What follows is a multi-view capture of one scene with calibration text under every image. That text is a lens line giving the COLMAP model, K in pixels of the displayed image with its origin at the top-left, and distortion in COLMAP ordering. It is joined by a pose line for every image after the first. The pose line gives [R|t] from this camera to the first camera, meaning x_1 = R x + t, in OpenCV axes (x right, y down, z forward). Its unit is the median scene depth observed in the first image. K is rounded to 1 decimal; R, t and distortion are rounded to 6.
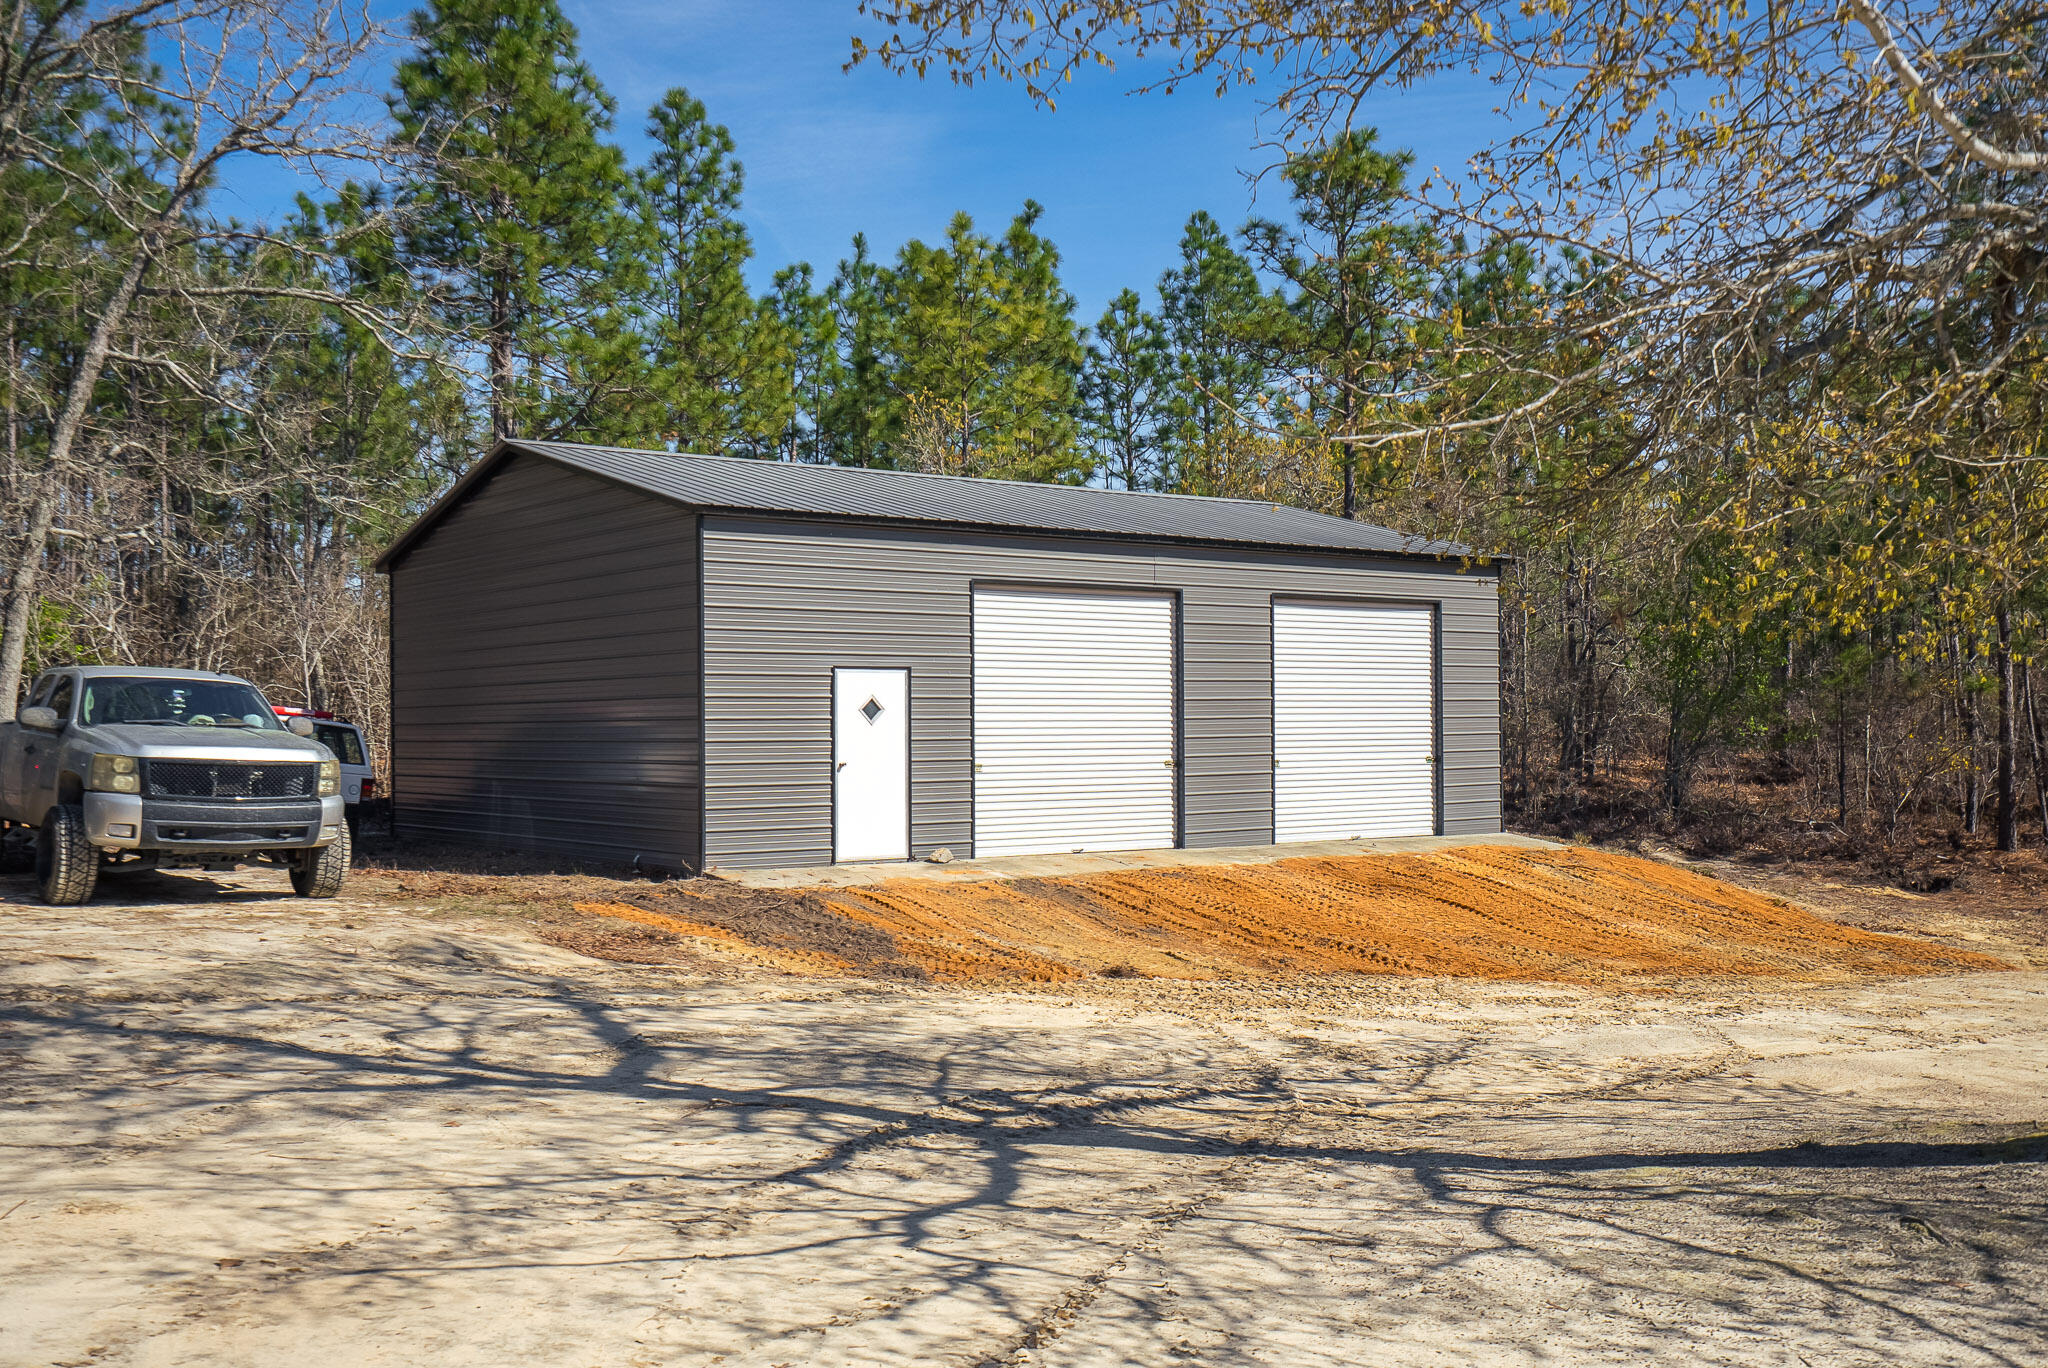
lens RADIAL K [[2012.8, 0, 1024.0], [0, 2012.8, 684.0], [0, 0, 1]] dist [0.056209, -0.016181]
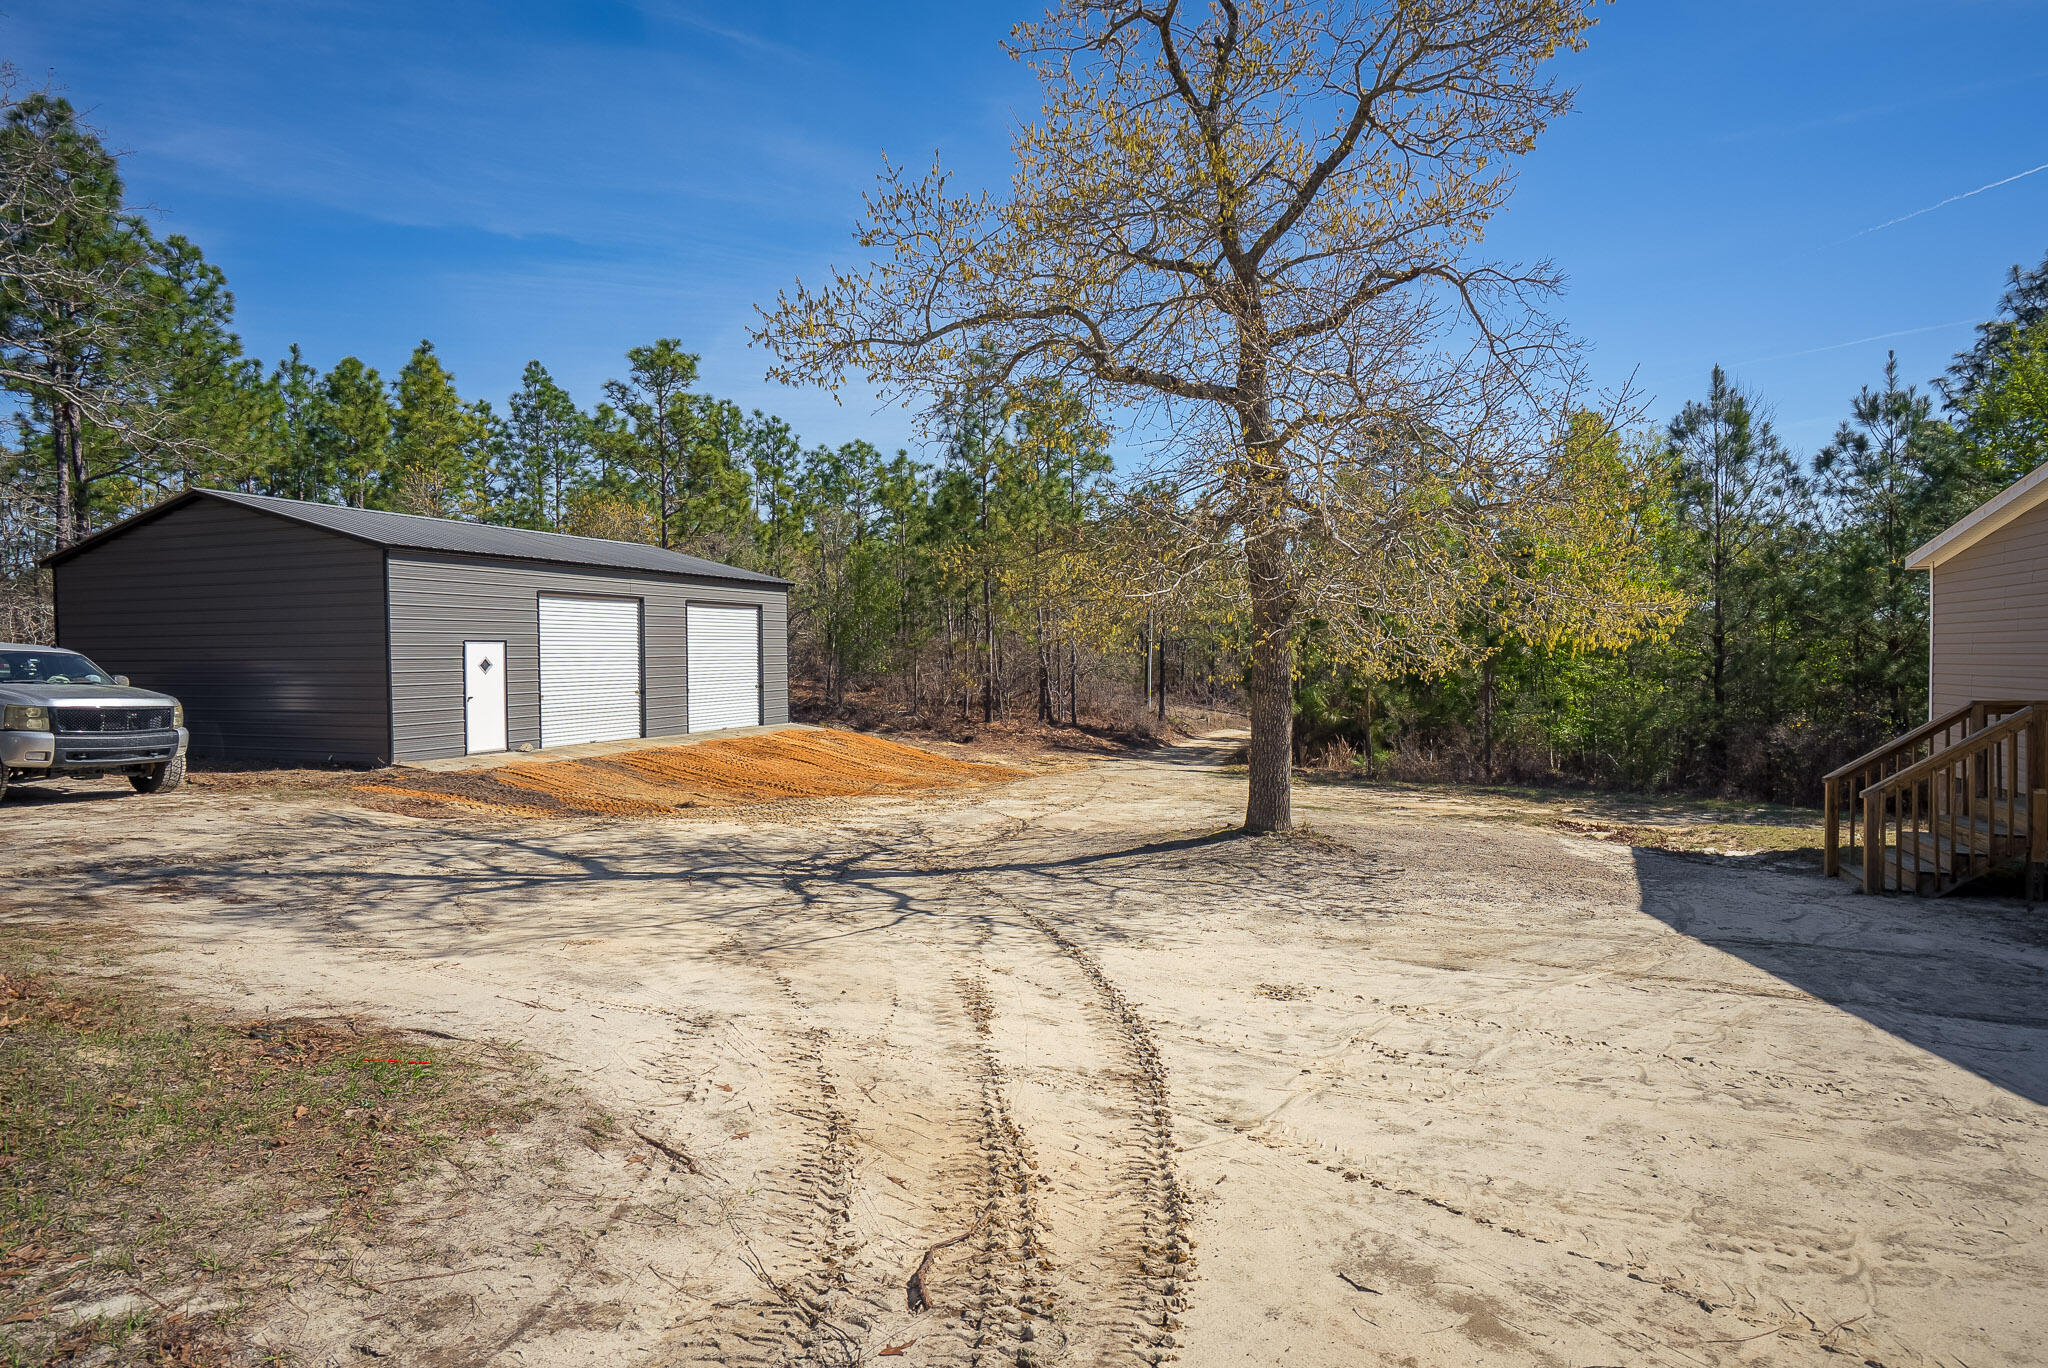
lens RADIAL K [[1101.2, 0, 1024.0], [0, 1101.2, 684.0], [0, 0, 1]] dist [-0.003159, 0.000461]
pose [[0.852009, -0.013904, 0.523343, -0.134396], [-0.009012, 0.999110, 0.041216, -0.010997], [-0.523450, -0.039833, 0.851125, -0.033899]]
